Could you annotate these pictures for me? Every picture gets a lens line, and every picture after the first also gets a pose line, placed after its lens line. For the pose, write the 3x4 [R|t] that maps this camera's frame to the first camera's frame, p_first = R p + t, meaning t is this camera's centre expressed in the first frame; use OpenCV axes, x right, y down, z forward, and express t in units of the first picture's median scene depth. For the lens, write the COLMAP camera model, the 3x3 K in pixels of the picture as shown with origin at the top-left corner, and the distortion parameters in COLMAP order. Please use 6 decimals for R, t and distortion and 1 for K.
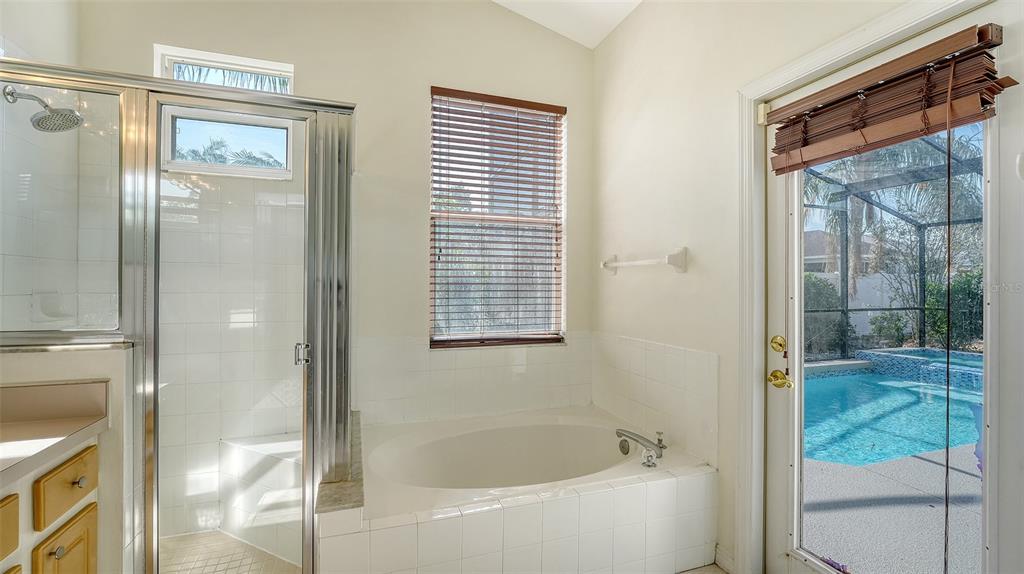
lens RADIAL K [[446.8, 0, 511.4], [0, 446.8, 285.3], [0, 0, 1]] dist [-0.009465, -0.001127]
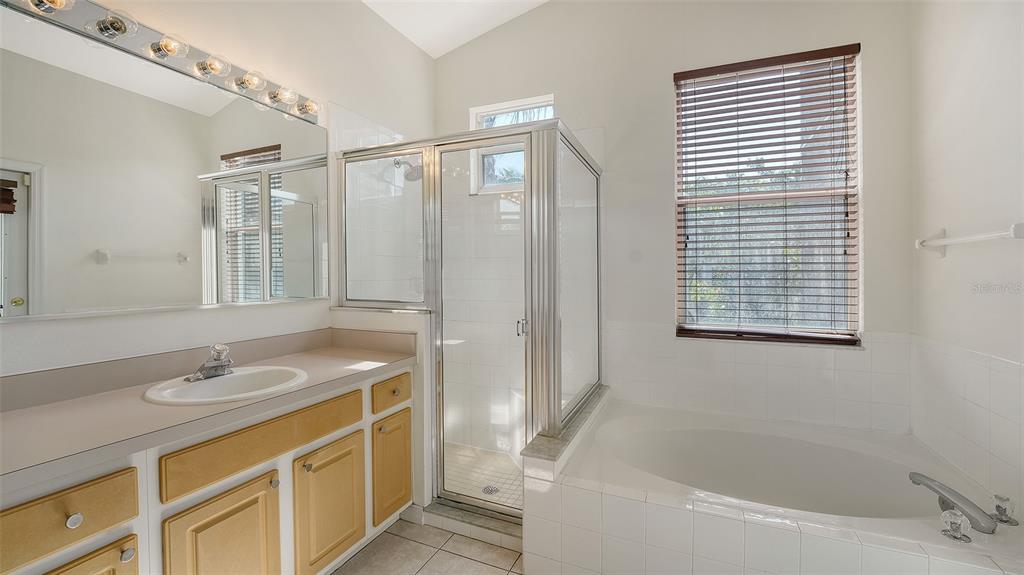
lens RADIAL K [[416.4, 0, 508.2], [0, 416.4, 277.0], [0, 0, 1]] dist [-0.017788, 0.000164]
pose [[0.730269, 0.002986, -0.683153, 0.172553], [0.002958, 0.999967, 0.007532, 0.000761], [0.683153, -0.007521, 0.730237, 0.063679]]
